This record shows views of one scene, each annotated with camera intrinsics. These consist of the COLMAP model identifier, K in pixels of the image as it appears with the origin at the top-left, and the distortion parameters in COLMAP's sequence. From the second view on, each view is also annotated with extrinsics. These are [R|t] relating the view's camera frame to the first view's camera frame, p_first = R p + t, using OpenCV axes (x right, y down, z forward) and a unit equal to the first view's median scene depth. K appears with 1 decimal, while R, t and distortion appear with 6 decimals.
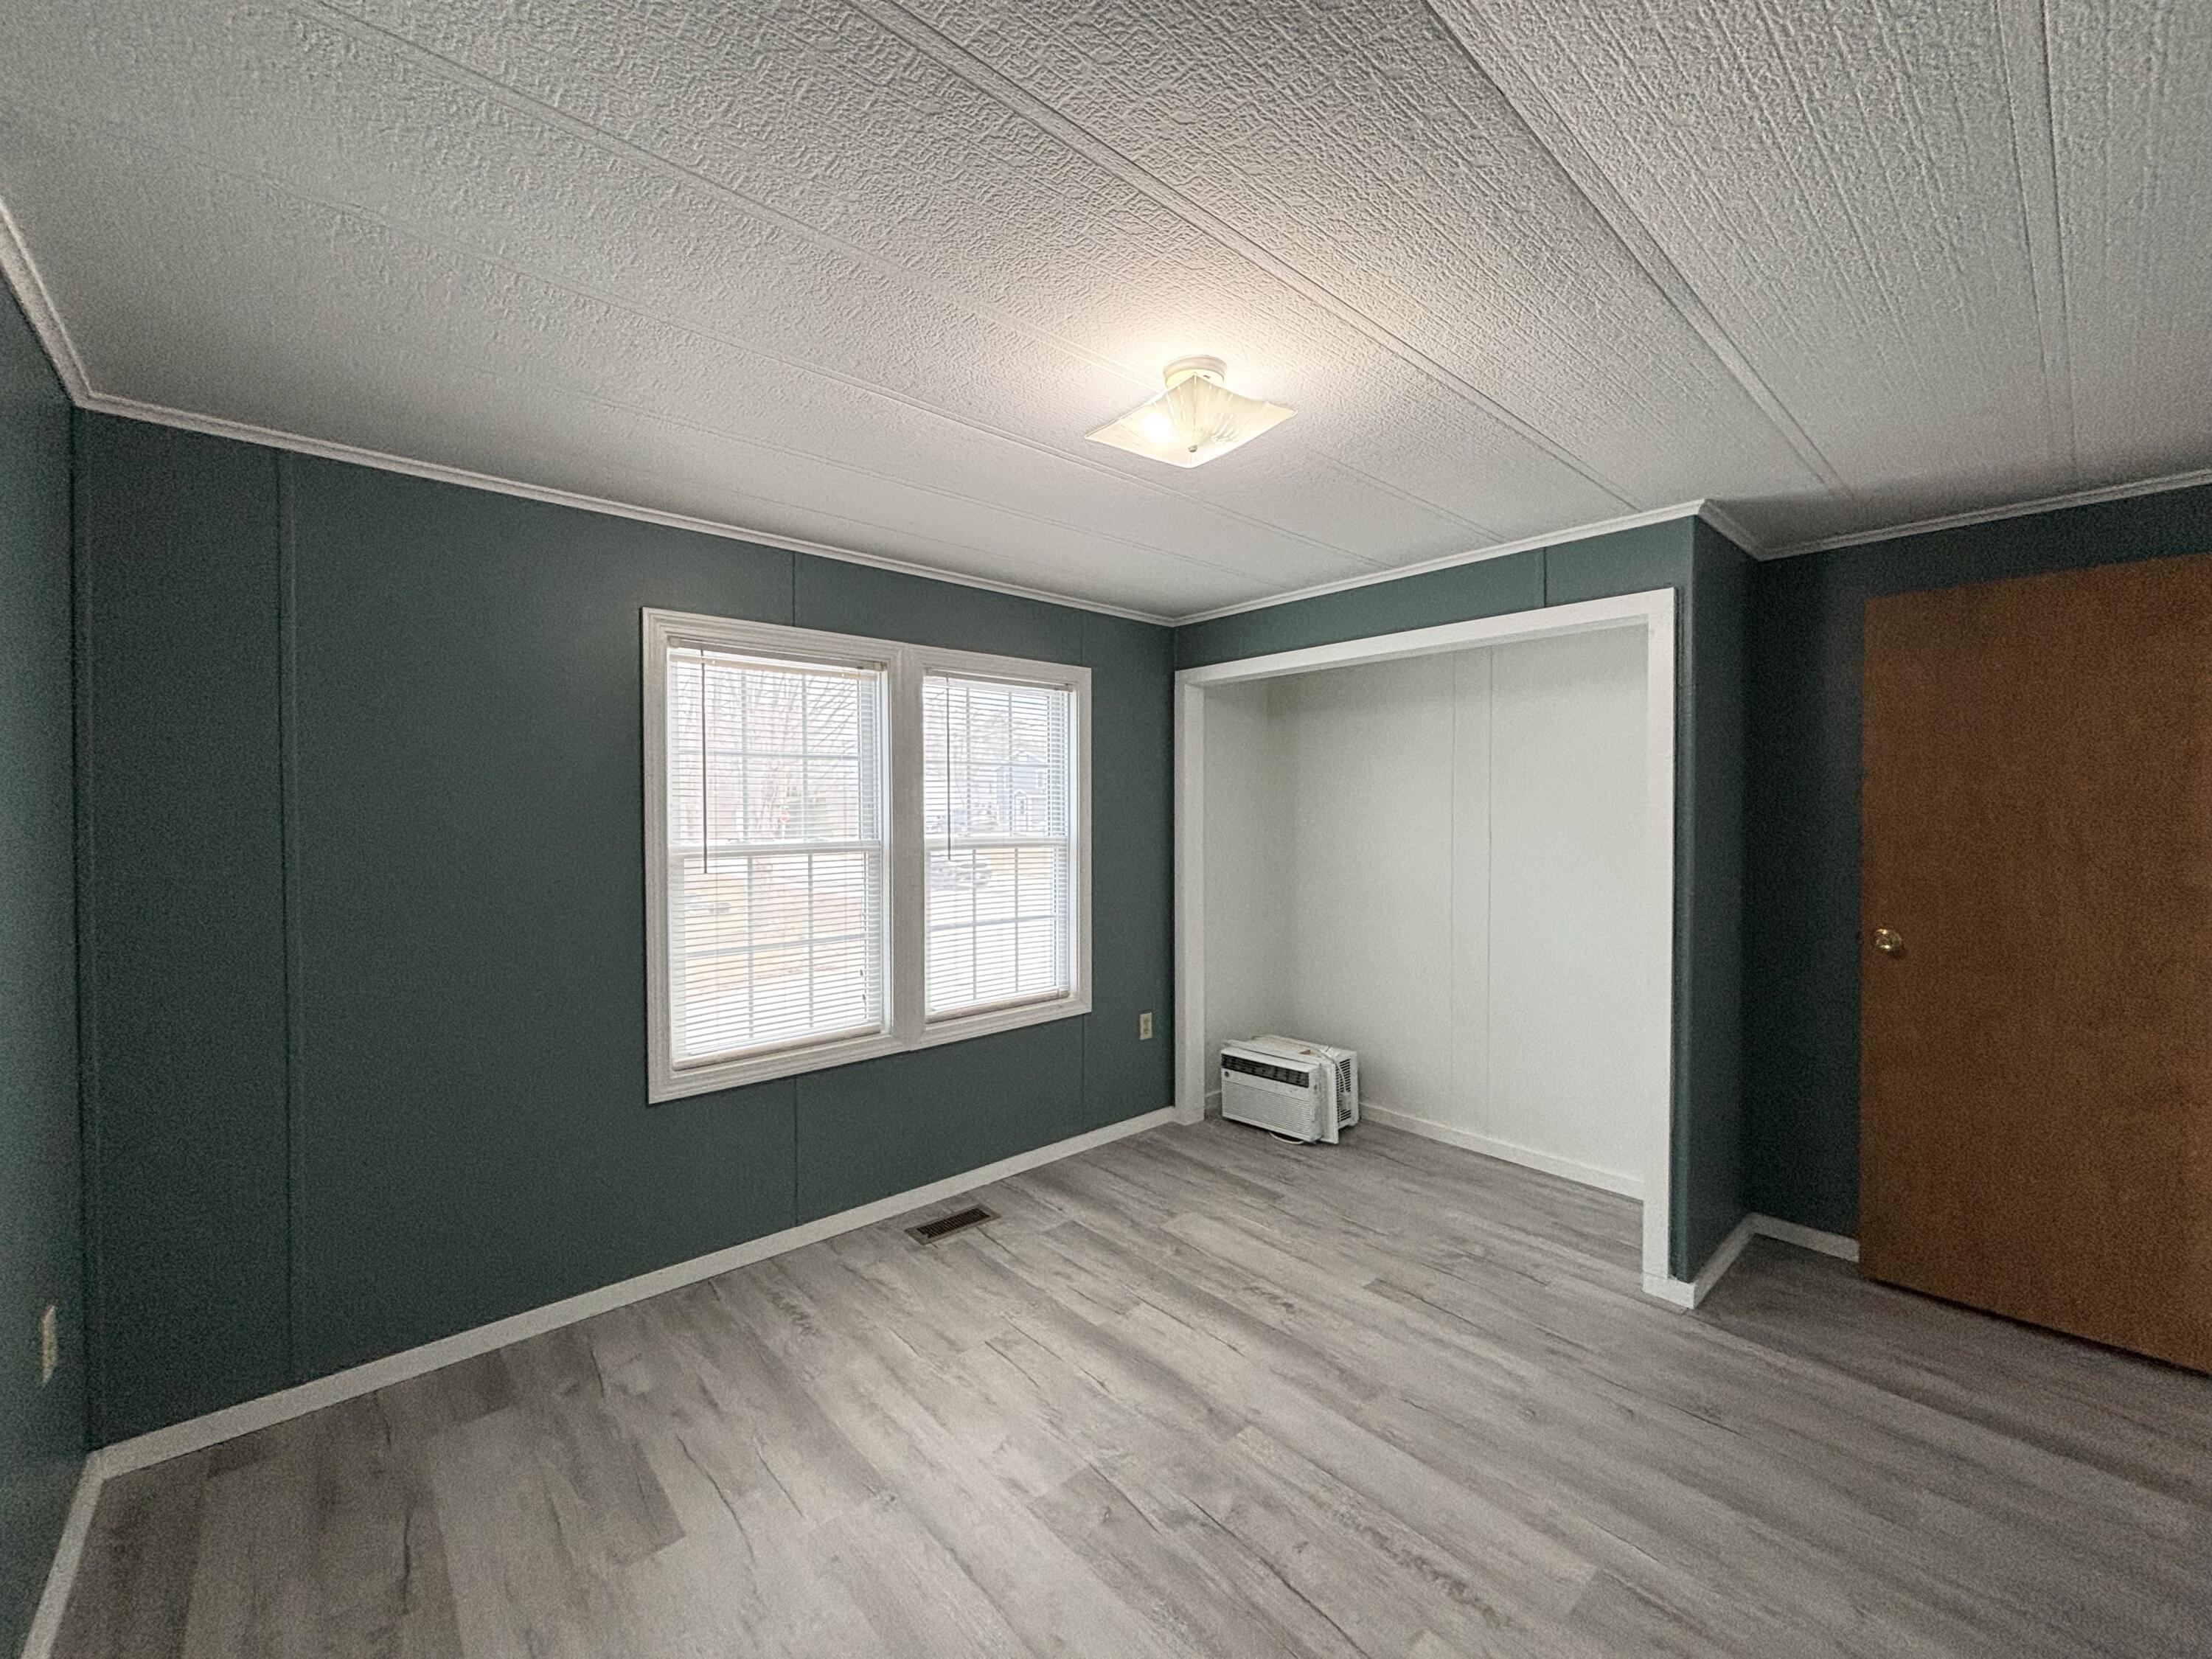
lens RADIAL K [[888.7, 0, 1105.8], [0, 888.7, 829.5], [0, 0, 1]] dist [0.000819, 0.000586]
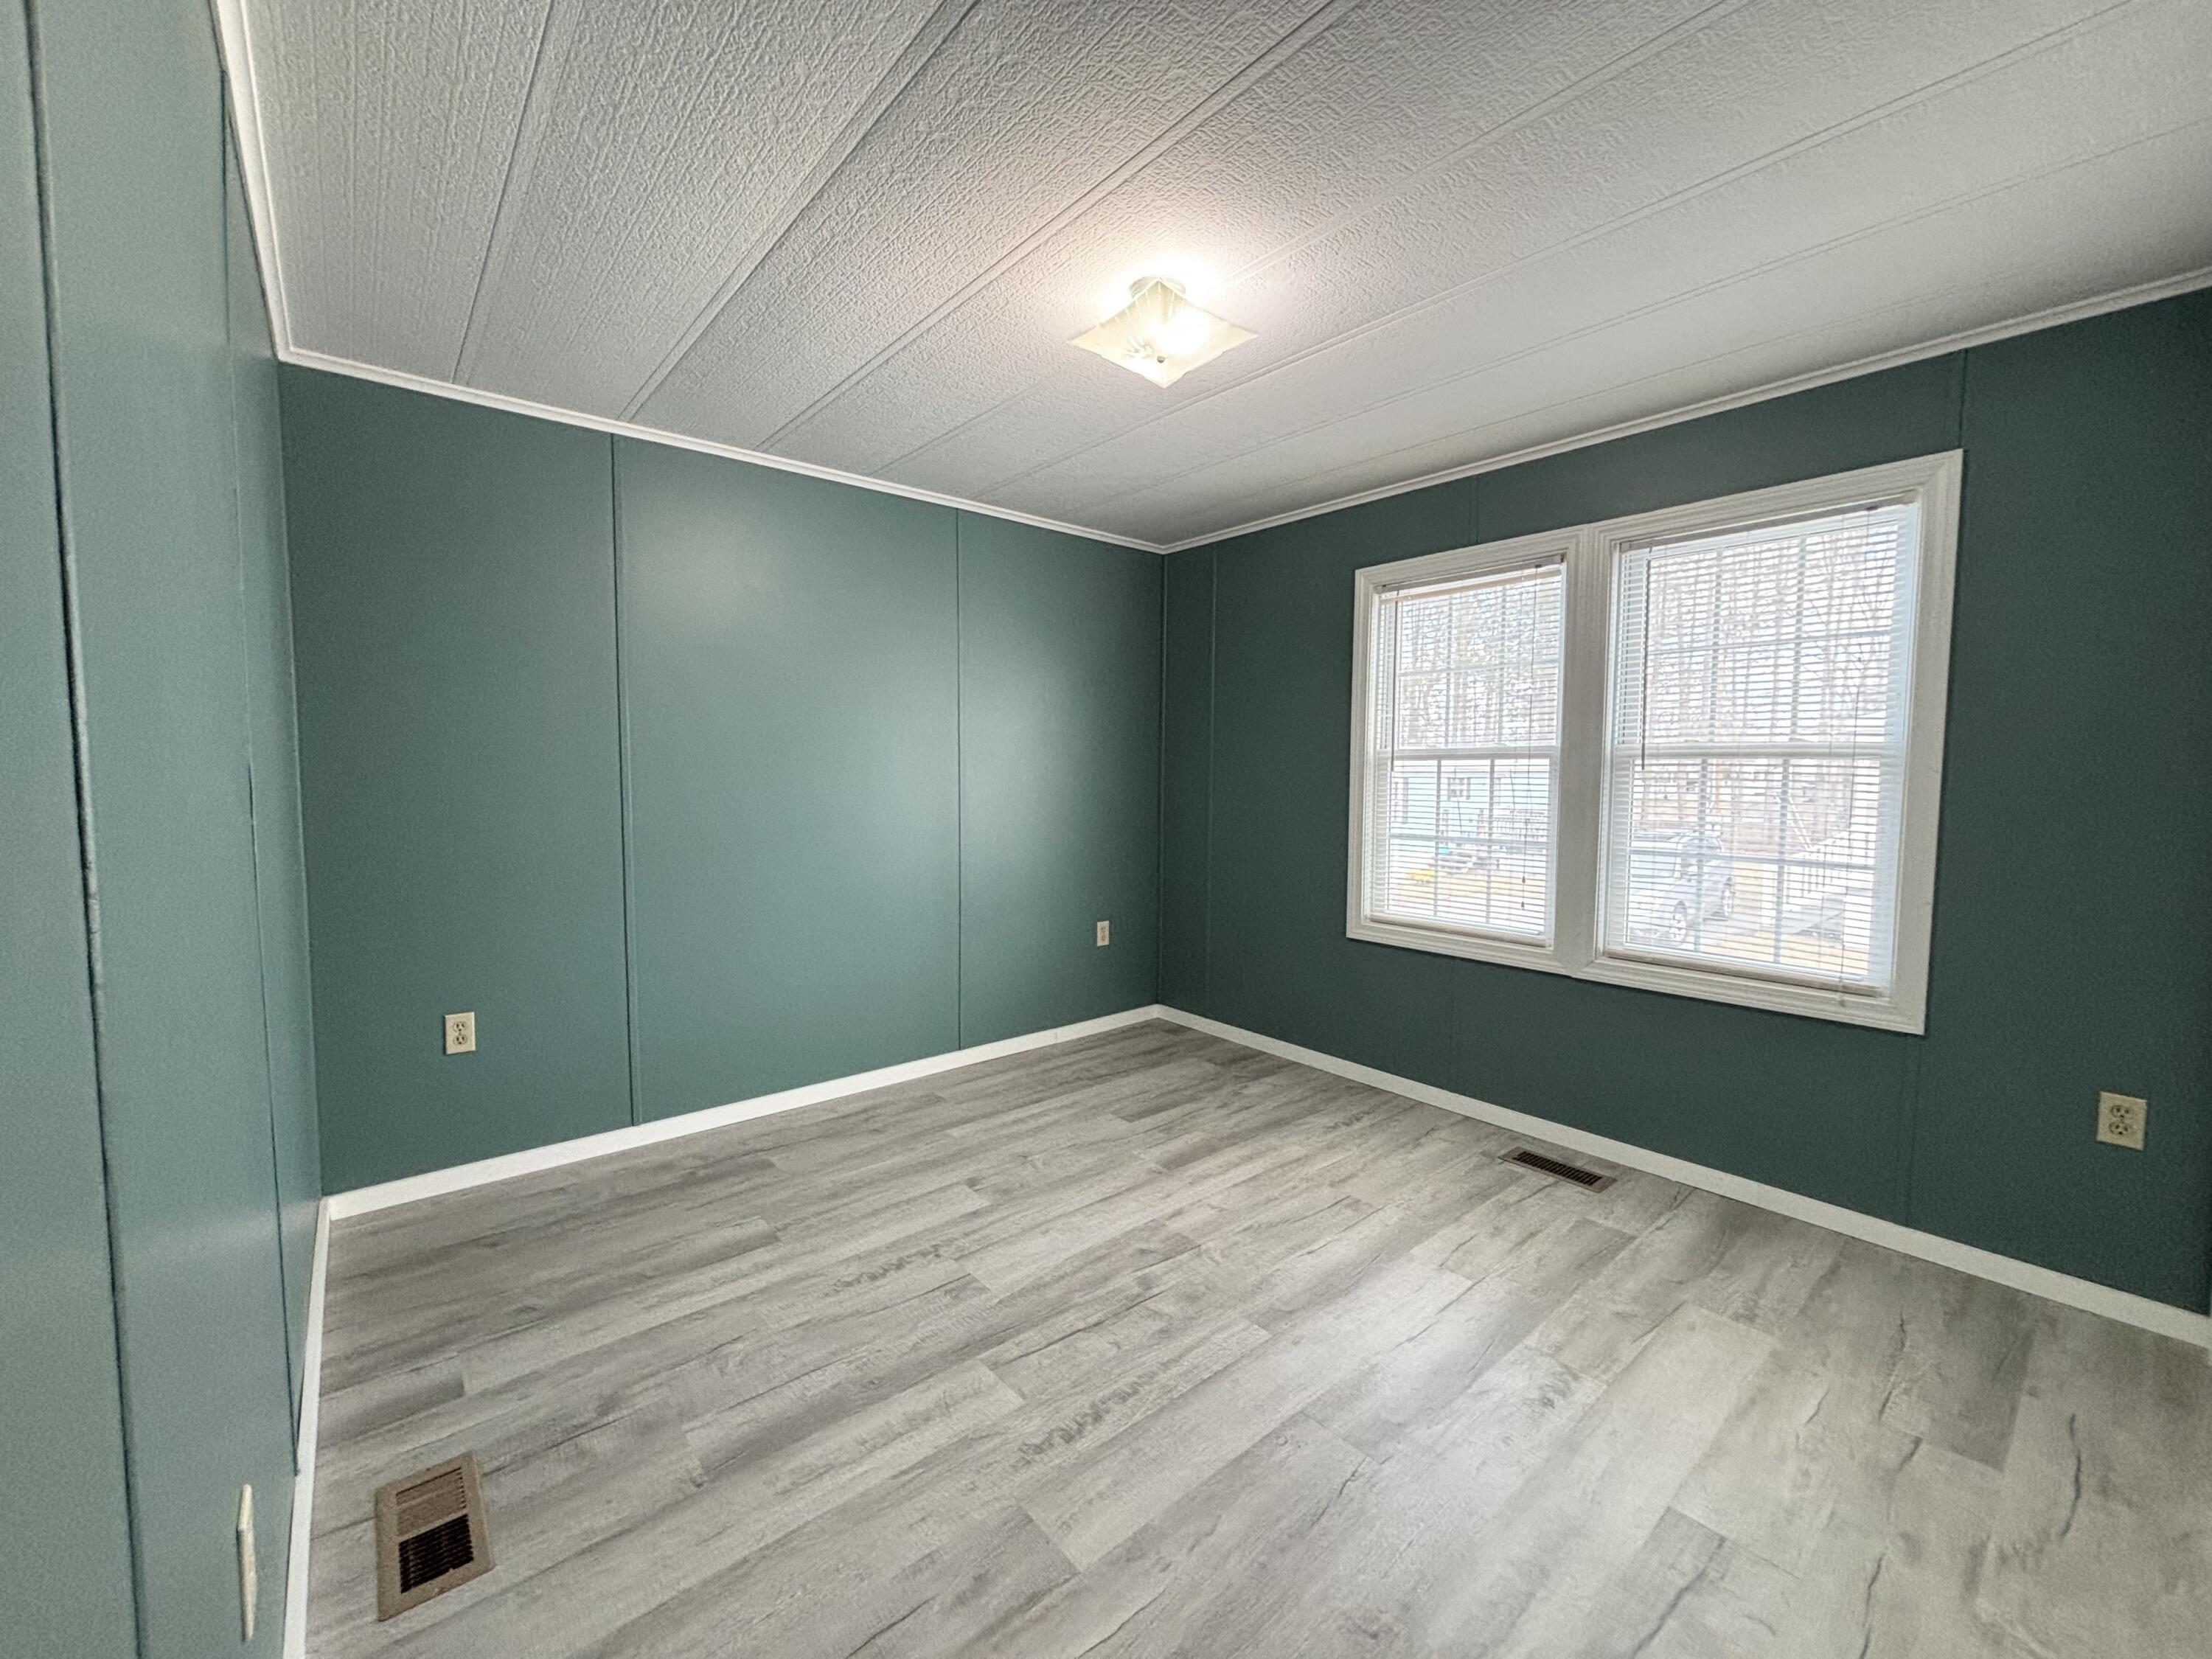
lens RADIAL K [[888.7, 0, 1106.3], [0, 888.7, 826.9], [0, 0, 1]] dist [0.000819, 0.000586]
pose [[-0.022558, 0.068576, -0.997391, 0.782314], [-0.026740, 0.997246, 0.069171, 0.050809], [0.999388, 0.028231, -0.020663, 0.603543]]
